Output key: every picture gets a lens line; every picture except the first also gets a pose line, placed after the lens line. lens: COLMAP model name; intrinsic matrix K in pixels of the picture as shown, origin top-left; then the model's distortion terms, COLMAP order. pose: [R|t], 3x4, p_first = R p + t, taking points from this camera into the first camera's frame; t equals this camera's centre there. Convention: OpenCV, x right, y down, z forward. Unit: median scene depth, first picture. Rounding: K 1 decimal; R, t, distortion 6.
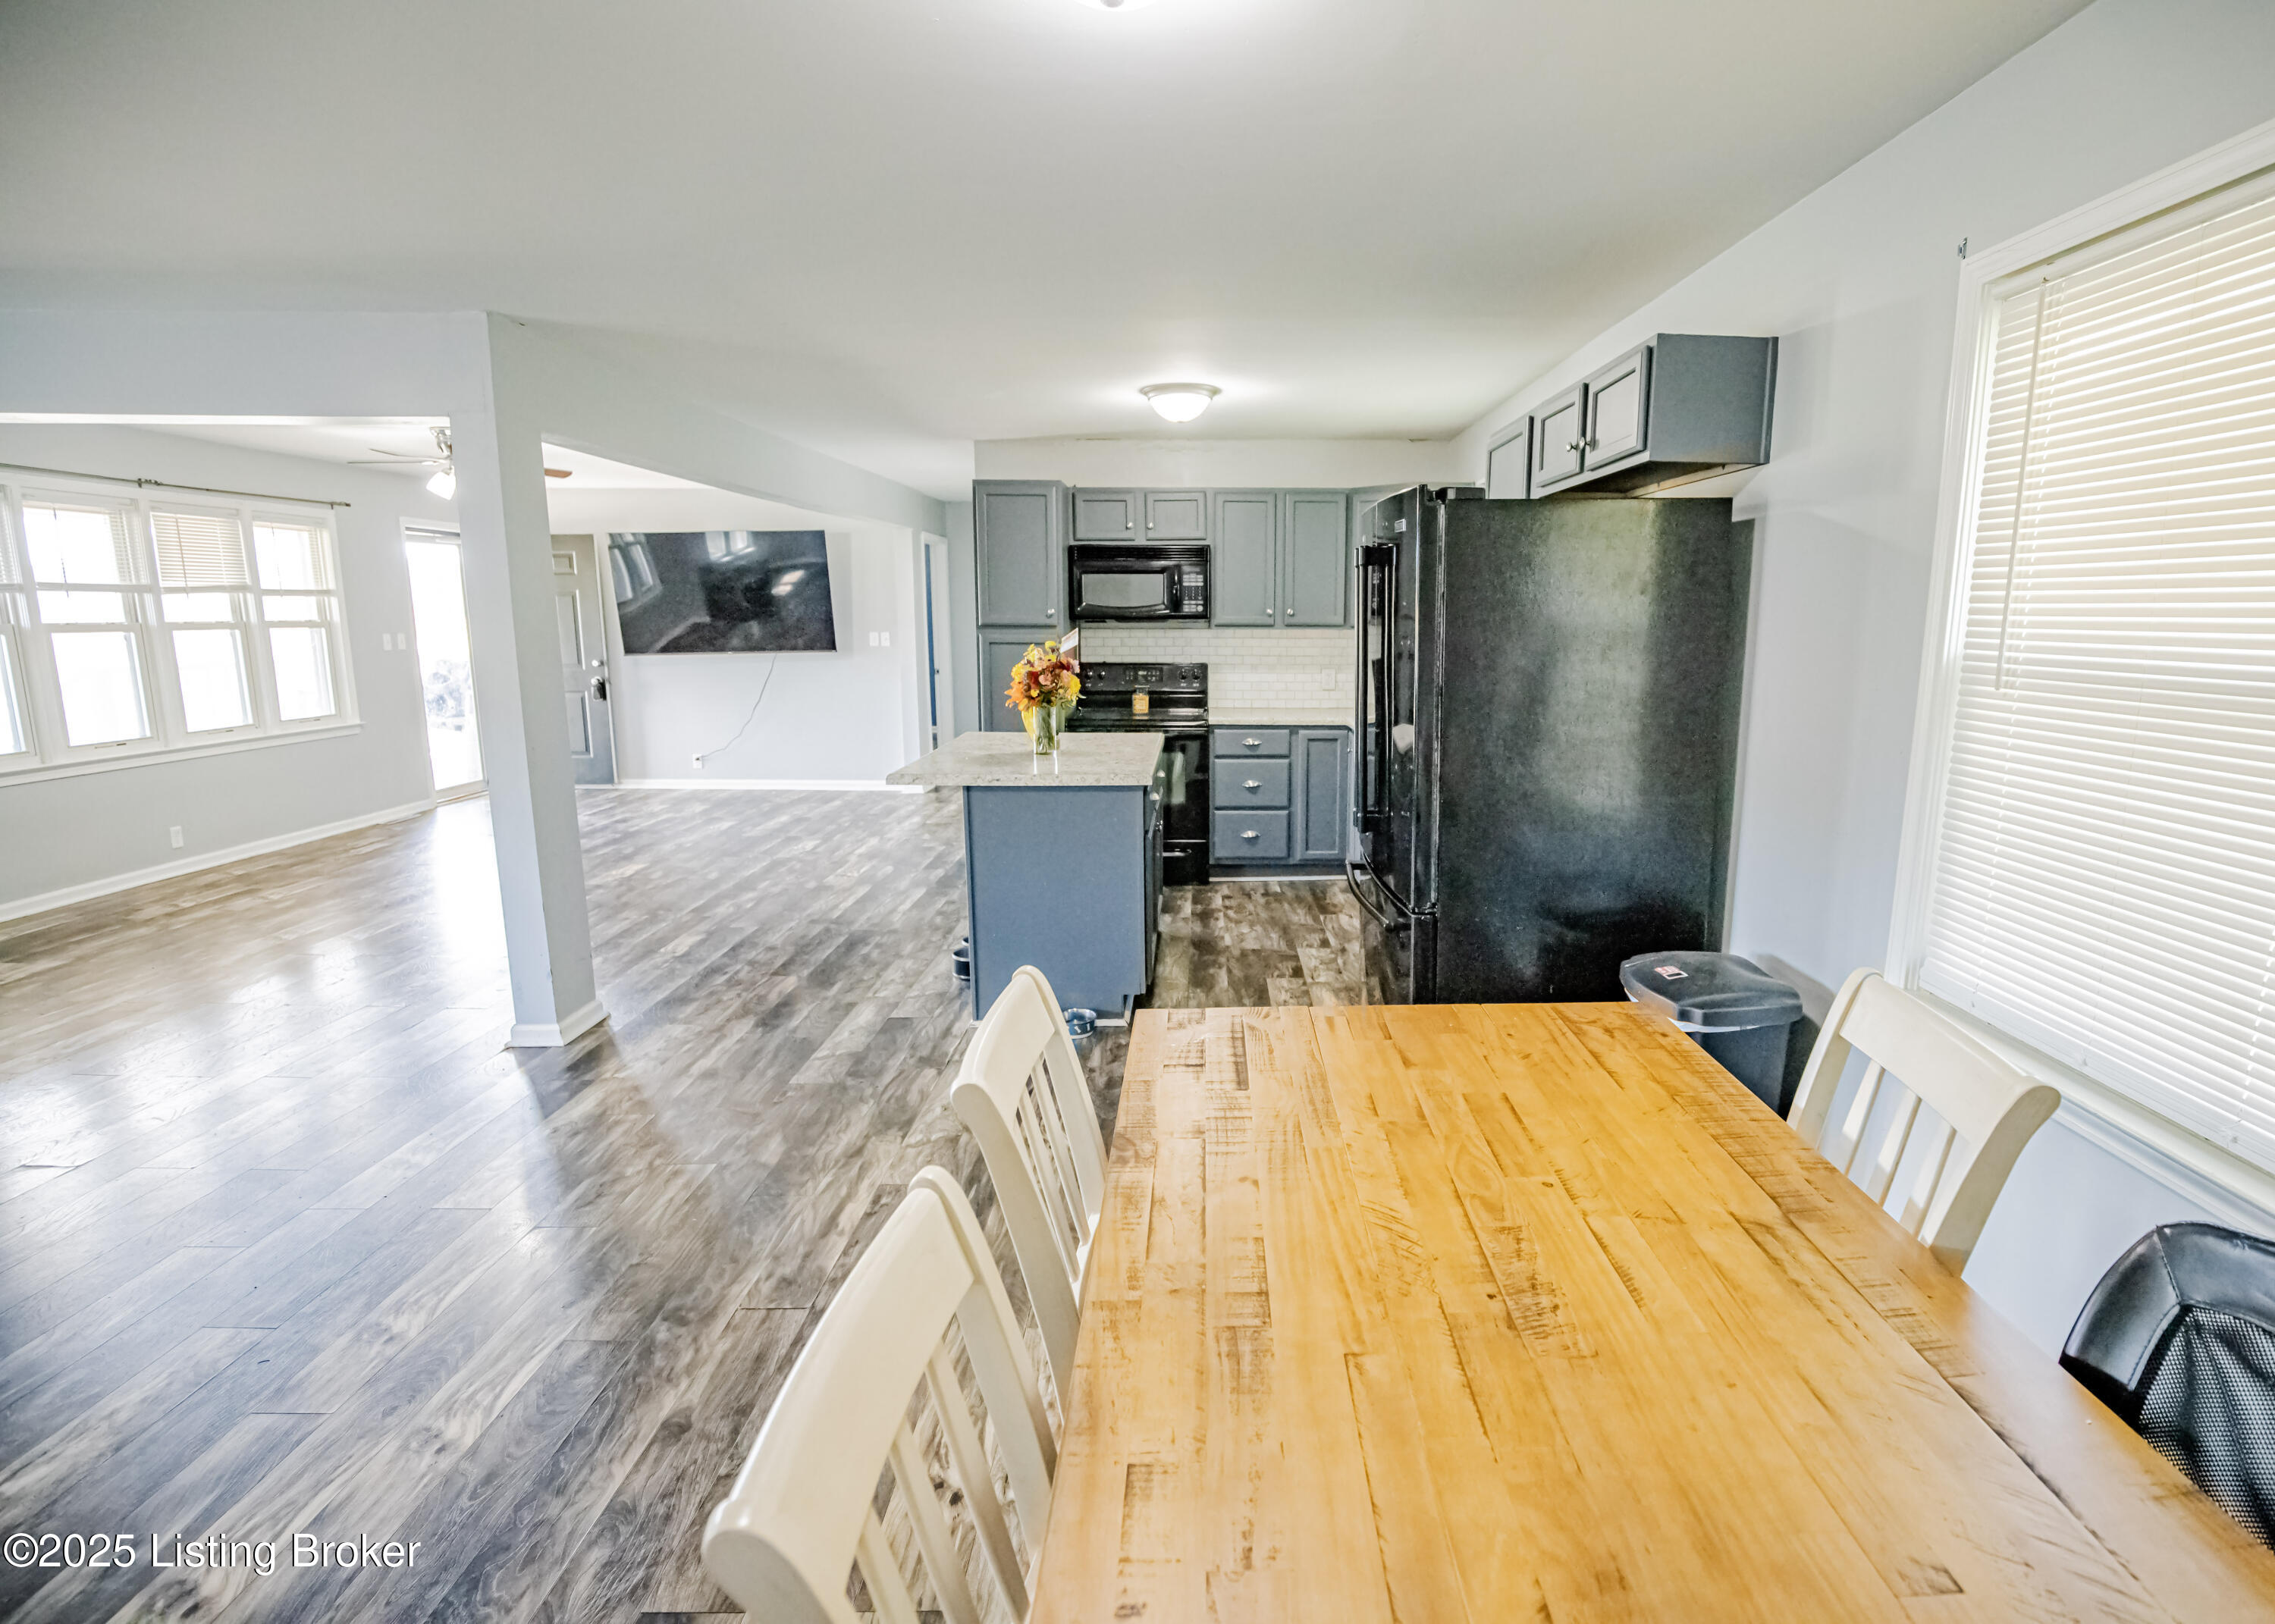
lens RADIAL K [[1125.7, 0, 1226.6], [0, 1125.7, 786.2], [0, 0, 1]] dist [-0.034271, 0.005069]
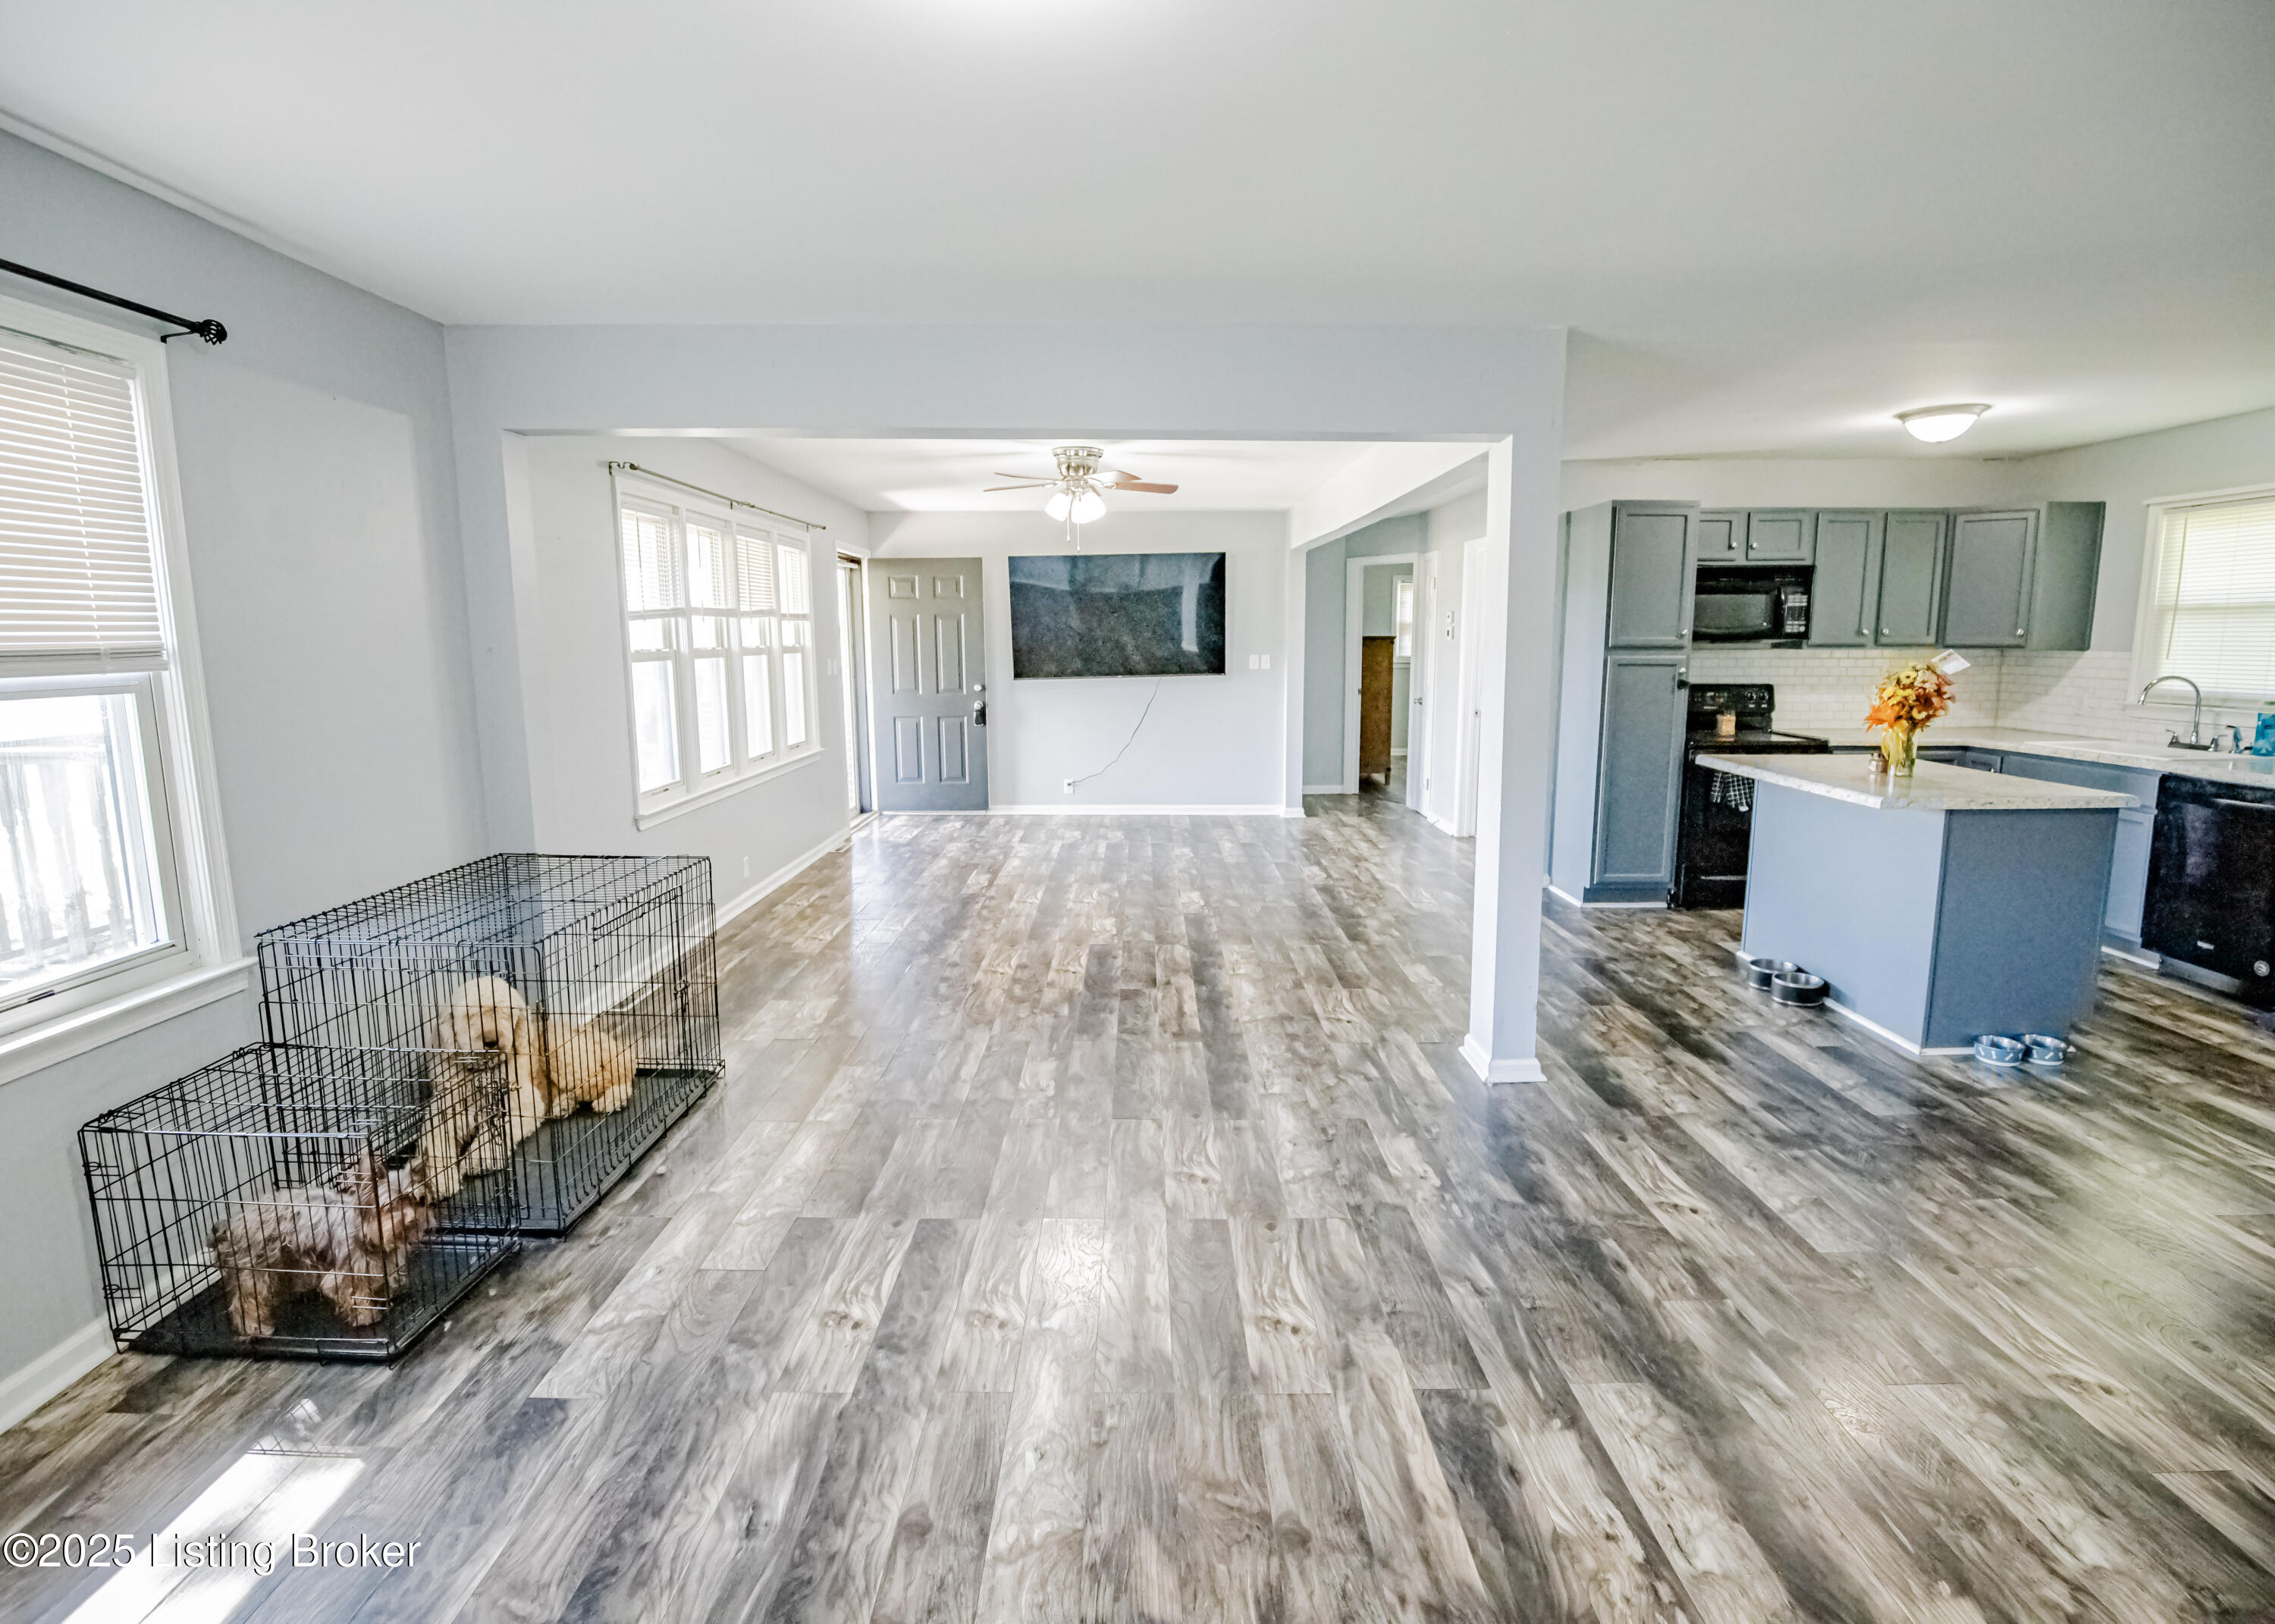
lens RADIAL K [[1125.7, 0, 1149.0], [0, 1125.7, 808.4], [0, 0, 1]] dist [-0.034271, 0.005069]
pose [[0.999721, -0.007091, -0.022547, -0.575986], [0.007116, 0.999974, 0.001060, -0.005201], [0.022539, -0.001220, 0.999745, 0.008891]]
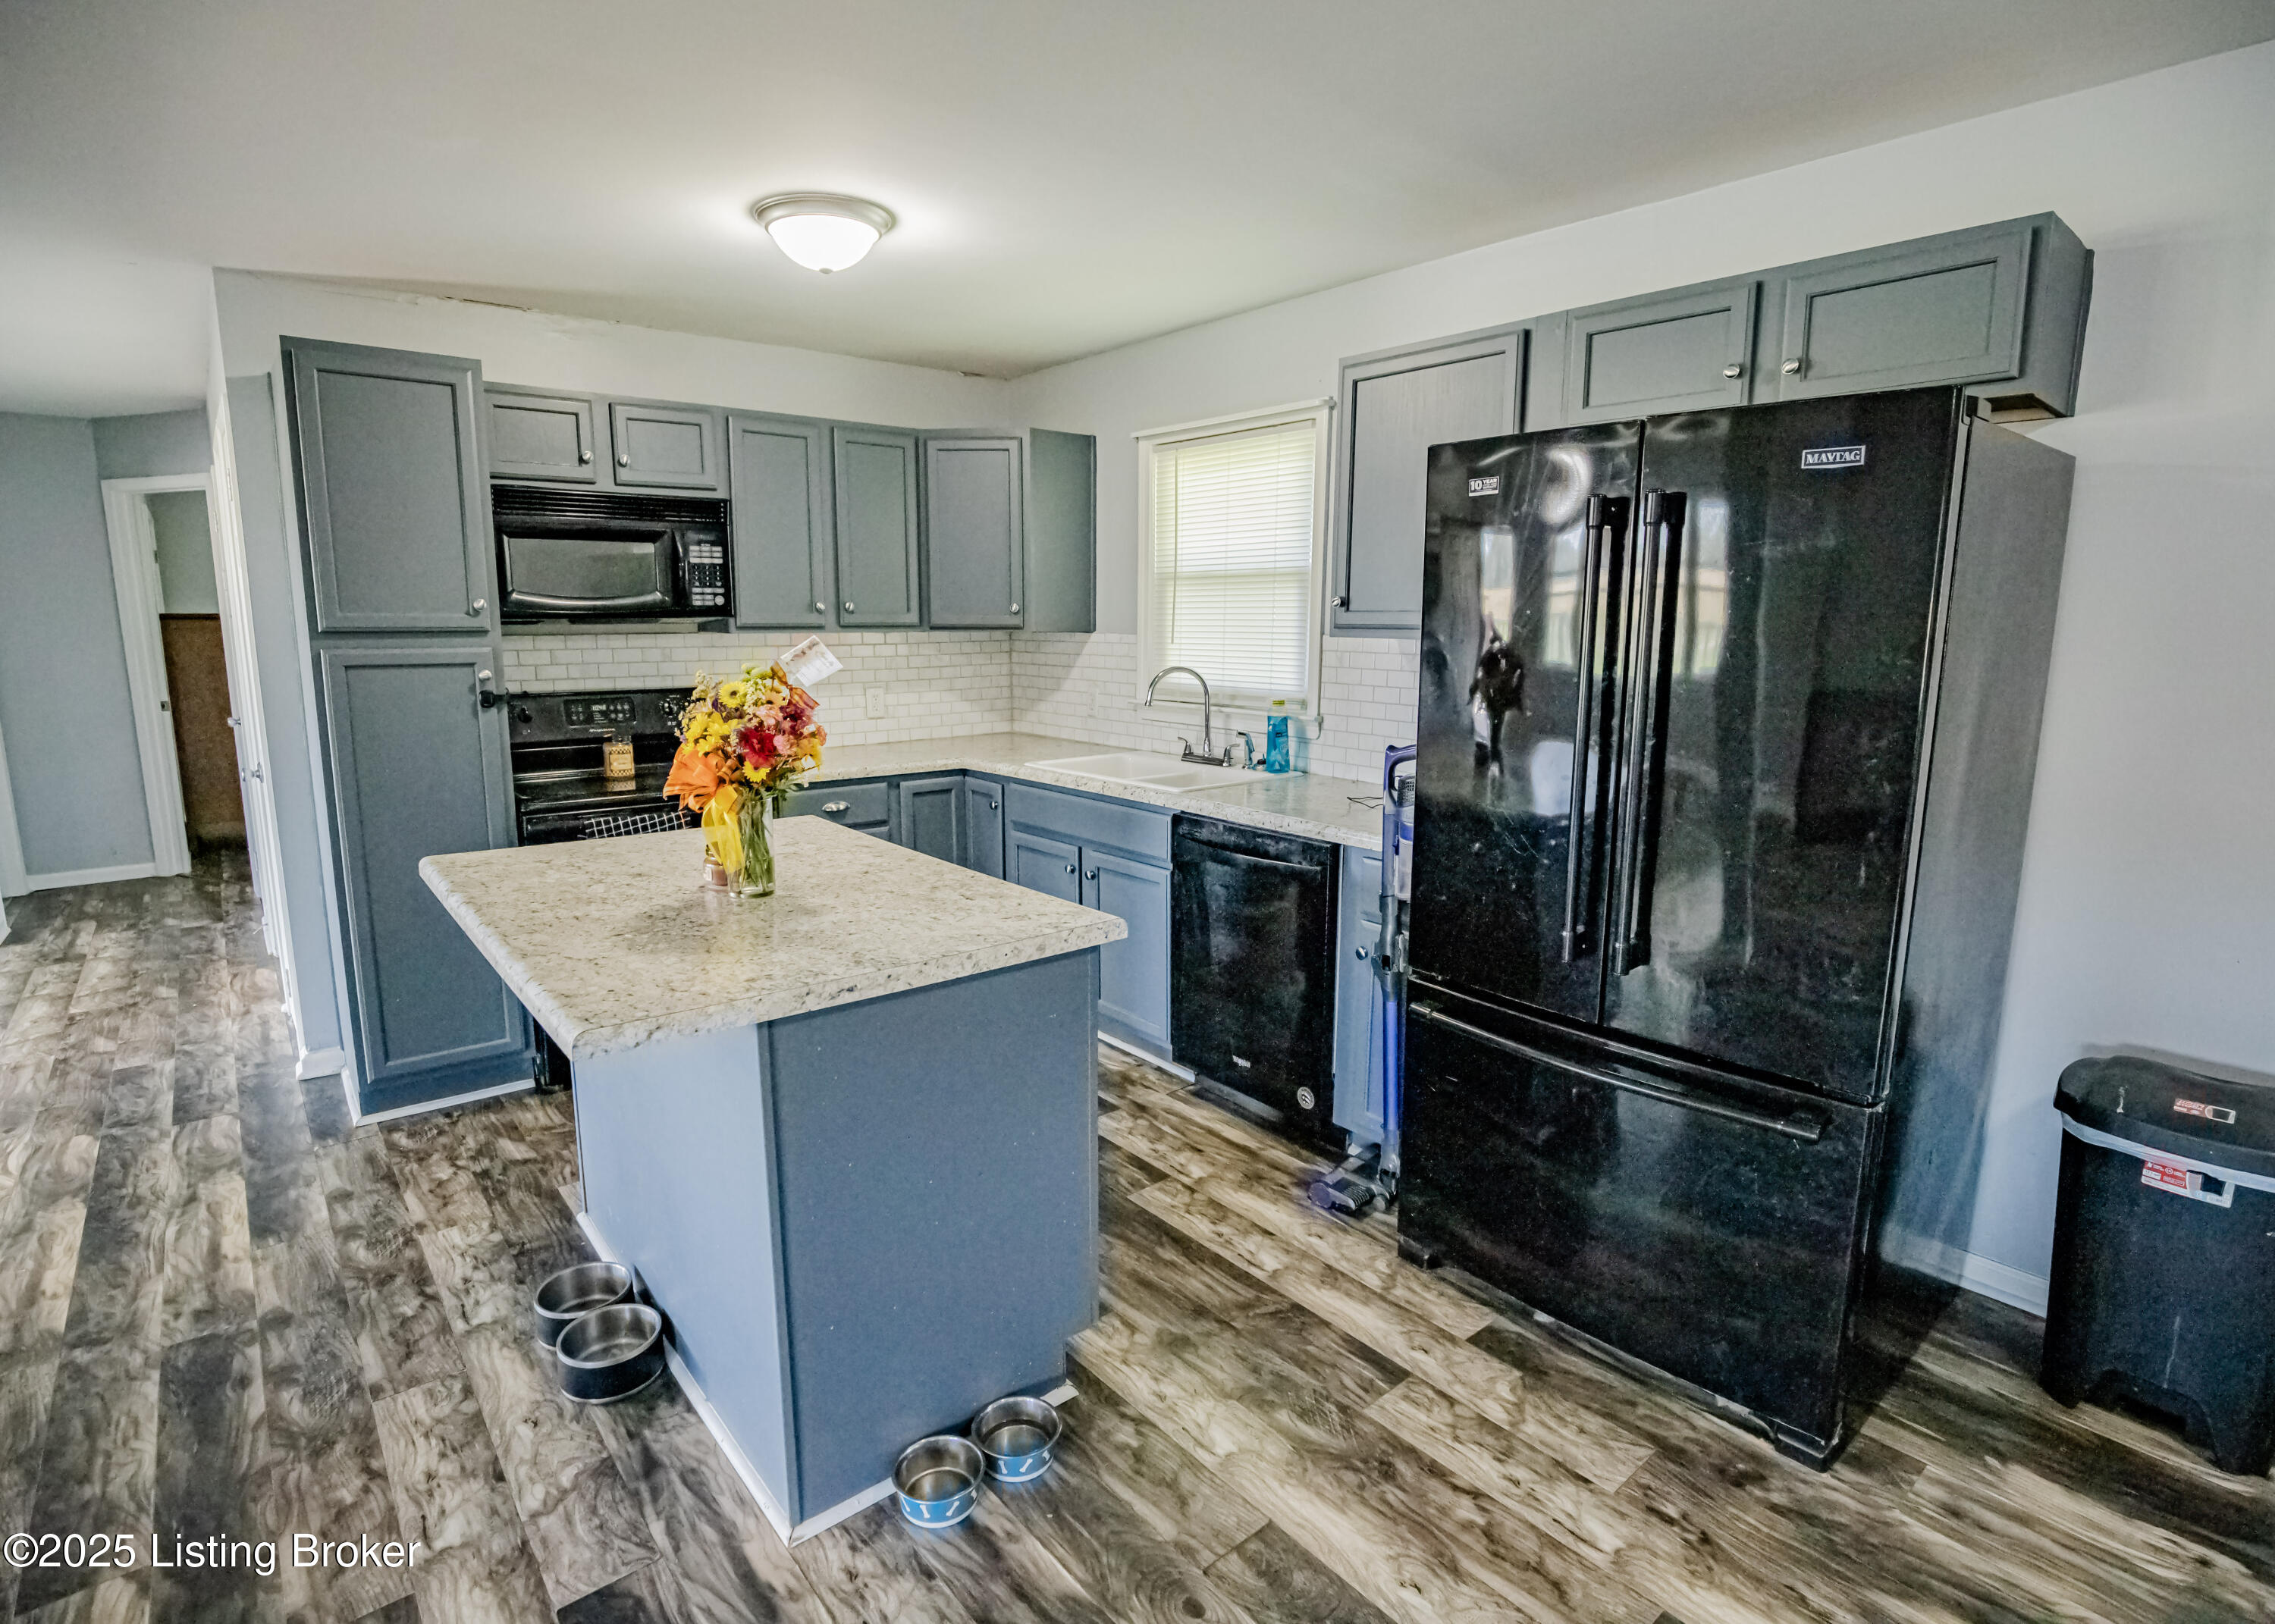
lens RADIAL K [[1125.7, 0, 1145.3], [0, 1125.7, 809.3], [0, 0, 1]] dist [-0.034271, 0.005069]
pose [[0.779733, -0.105647, 0.617134, -0.233521], [0.091713, 0.994302, 0.054336, -0.055287], [-0.619358, 0.014232, 0.784980, 0.371051]]
